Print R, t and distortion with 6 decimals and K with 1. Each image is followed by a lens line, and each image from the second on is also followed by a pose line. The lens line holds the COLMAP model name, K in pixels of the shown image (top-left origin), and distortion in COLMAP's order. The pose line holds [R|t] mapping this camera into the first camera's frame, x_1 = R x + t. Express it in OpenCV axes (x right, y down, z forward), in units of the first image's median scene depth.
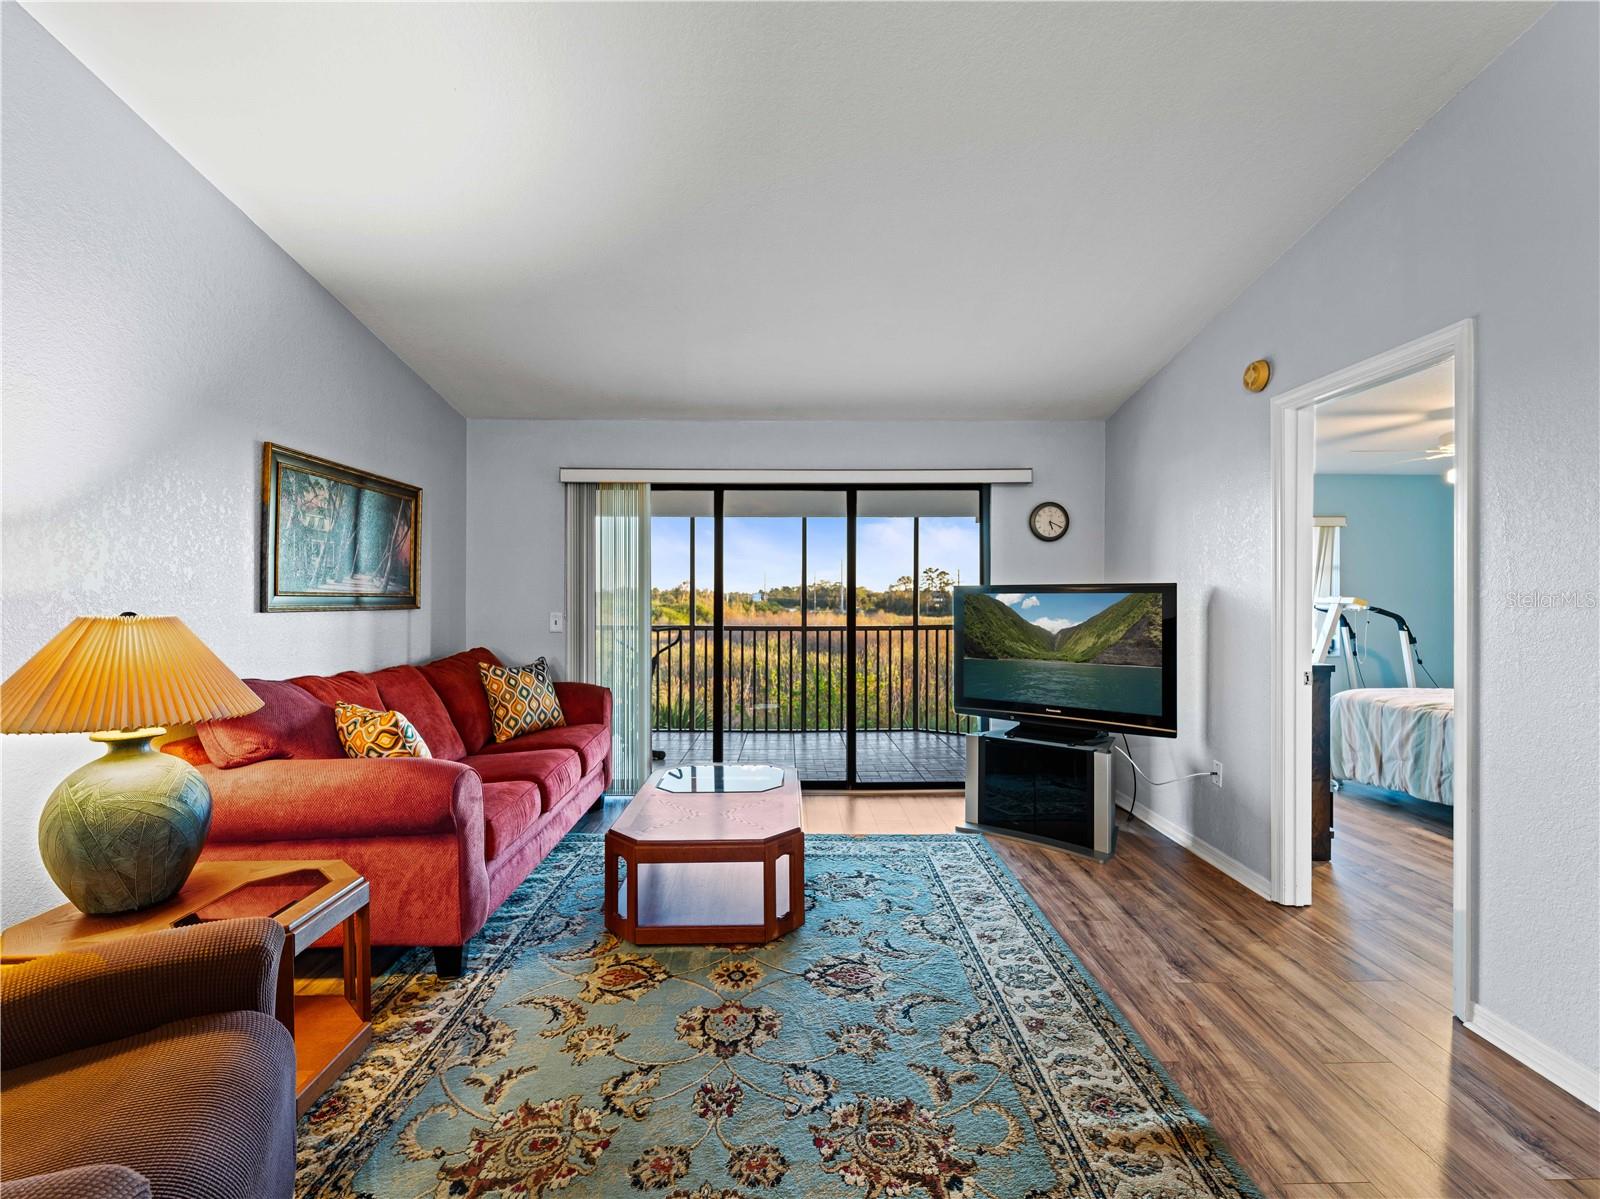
lens RADIAL K [[732.2, 0, 806.6], [0, 732.2, 598.8], [0, 0, 1]] dist [0.006058, -0.002461]
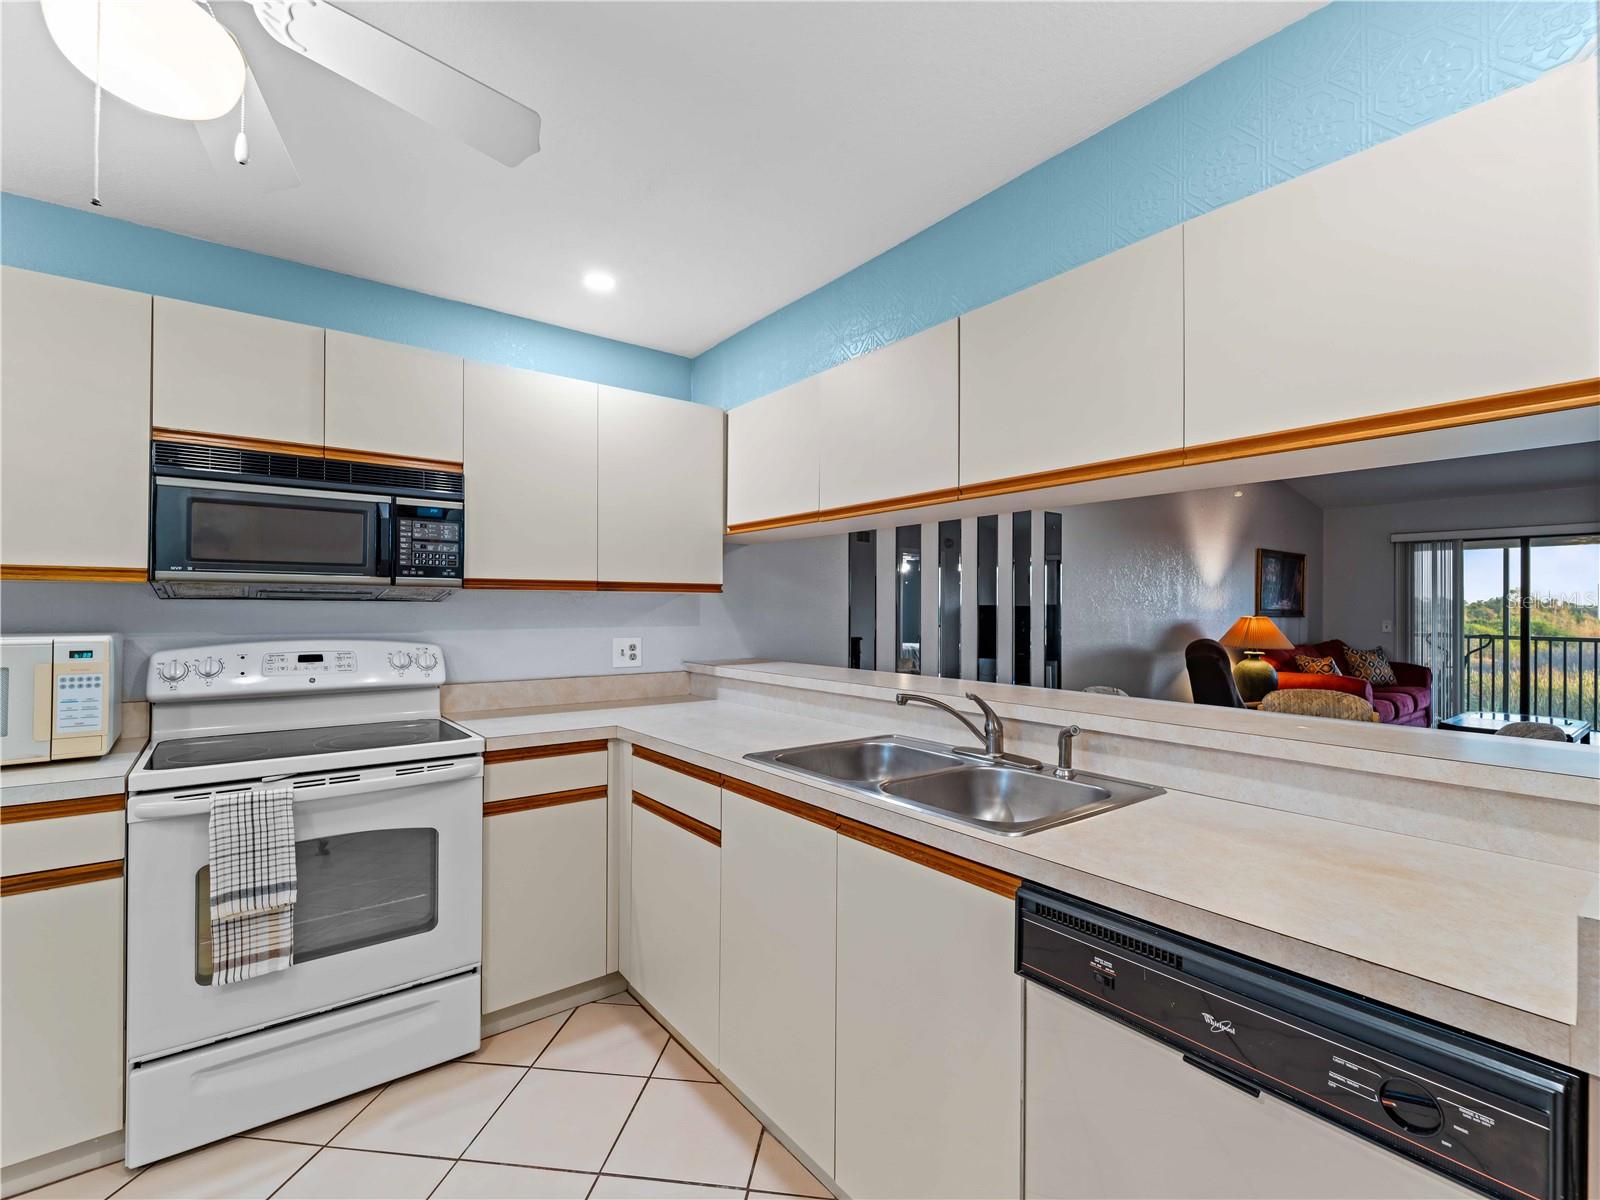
lens RADIAL K [[732.2, 0, 800.2], [0, 732.2, 600.8], [0, 0, 1]] dist [0.006058, -0.002461]
pose [[0.593029, -0.003324, -0.805174, 0.232691], [-0.007322, 0.999928, -0.009521, -0.001271], [0.805148, 0.011542, 0.592962, -1.179740]]
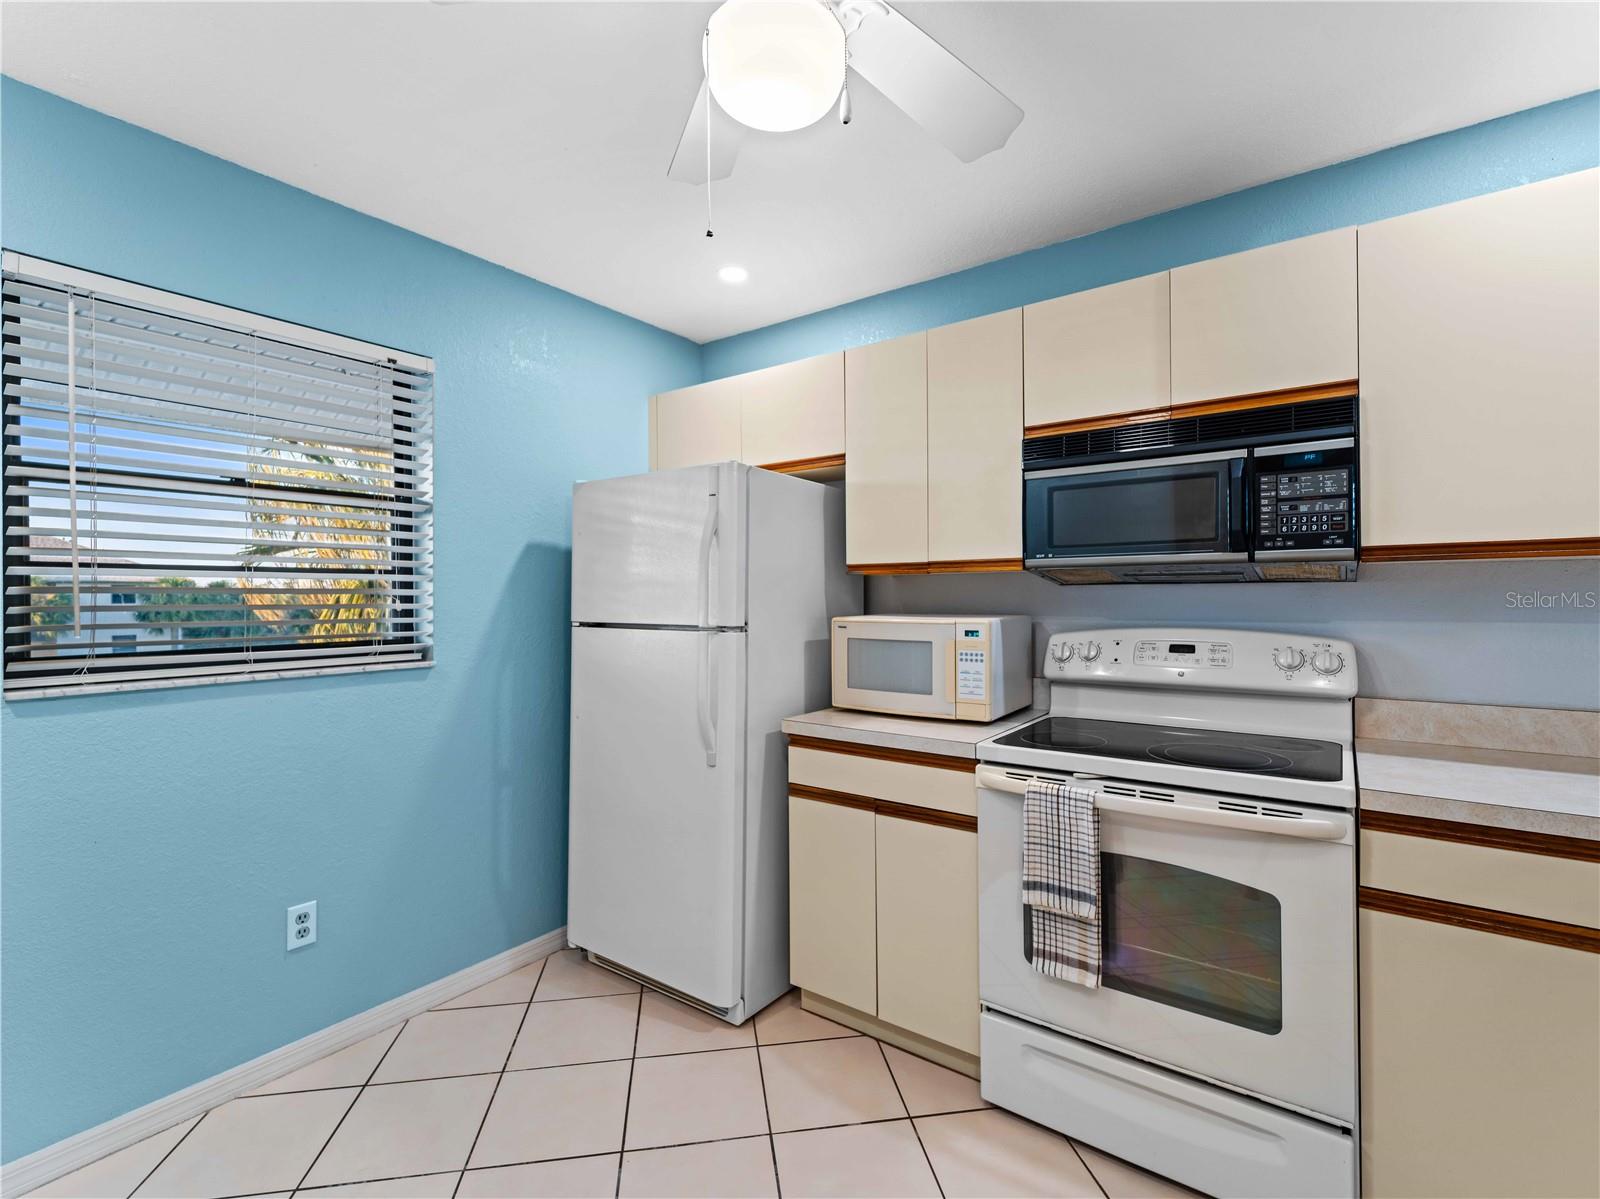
lens RADIAL K [[732.2, 0, 804.9], [0, 732.2, 597.1], [0, 0, 1]] dist [0.006058, -0.002461]
pose [[-0.609264, 0.008899, -0.792918, 0.110587], [0.007361, 0.999957, 0.005567, 0.000214], [0.792933, -0.002445, -0.609304, -1.048445]]
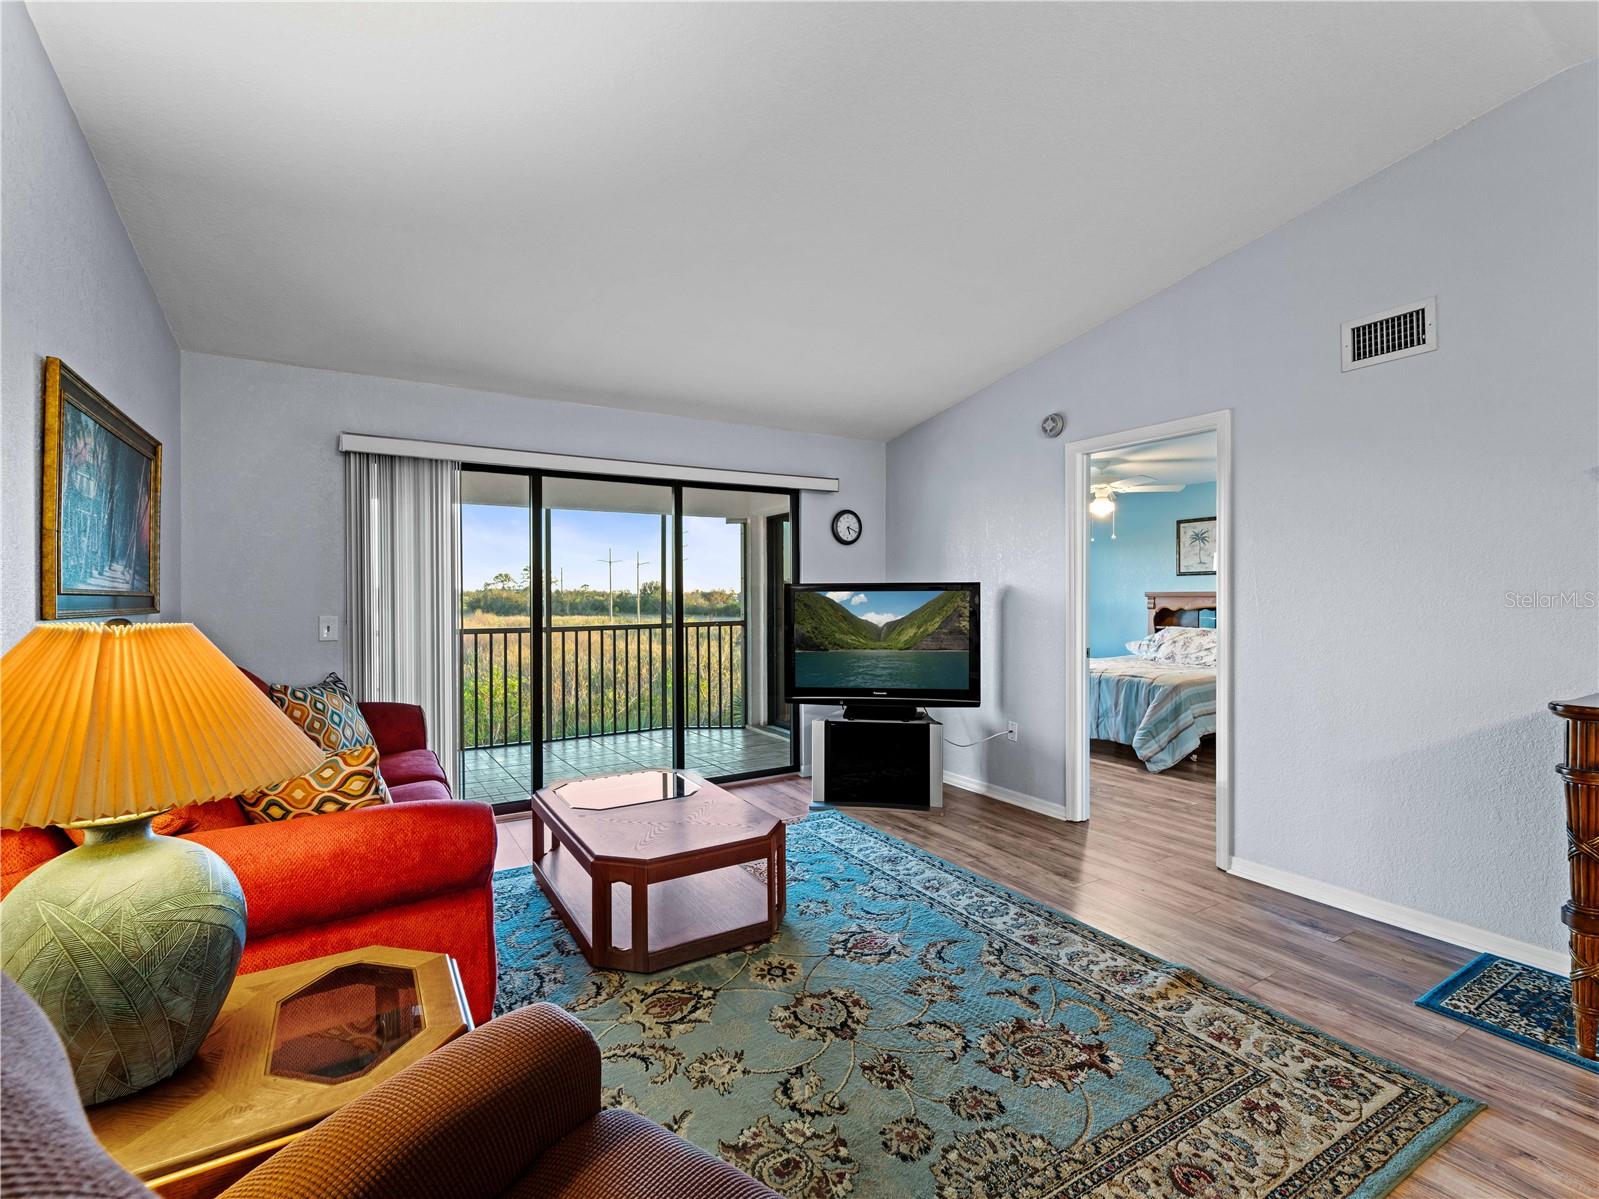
lens RADIAL K [[731.7, 0, 808.3], [0, 731.7, 600.7], [0, 0, 1]] dist [0.006058, -0.002461]
pose [[0.861502, -0.008137, 0.507689, -0.335820], [0.005898, 0.999964, 0.006019, 0.000612], [-0.507720, -0.002191, 0.861519, 0.069022]]
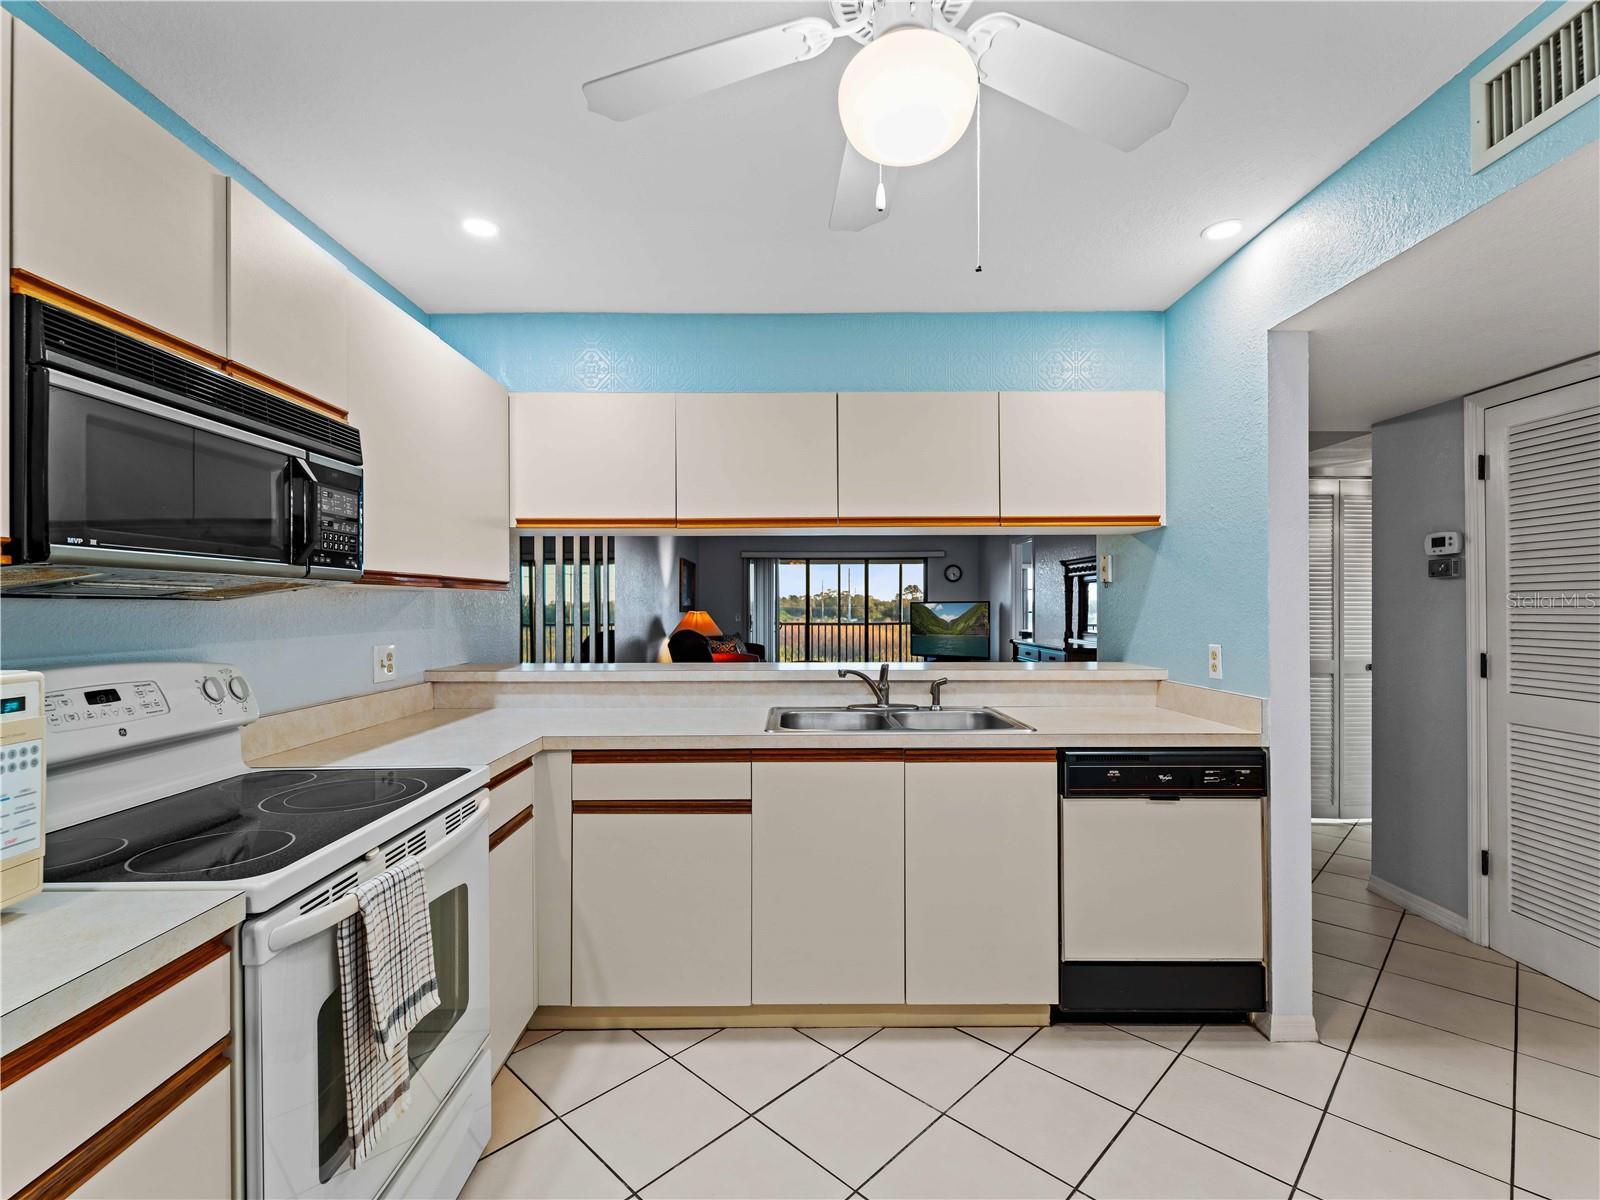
lens RADIAL K [[732.2, 0, 804.8], [0, 732.2, 602.3], [0, 0, 1]] dist [0.006058, -0.002461]
pose [[0.999923, -0.000164, -0.012394, -0.117692], [0.000075, 0.999974, -0.007176, -0.000125], [0.012395, 0.007174, 0.999897, -1.474313]]
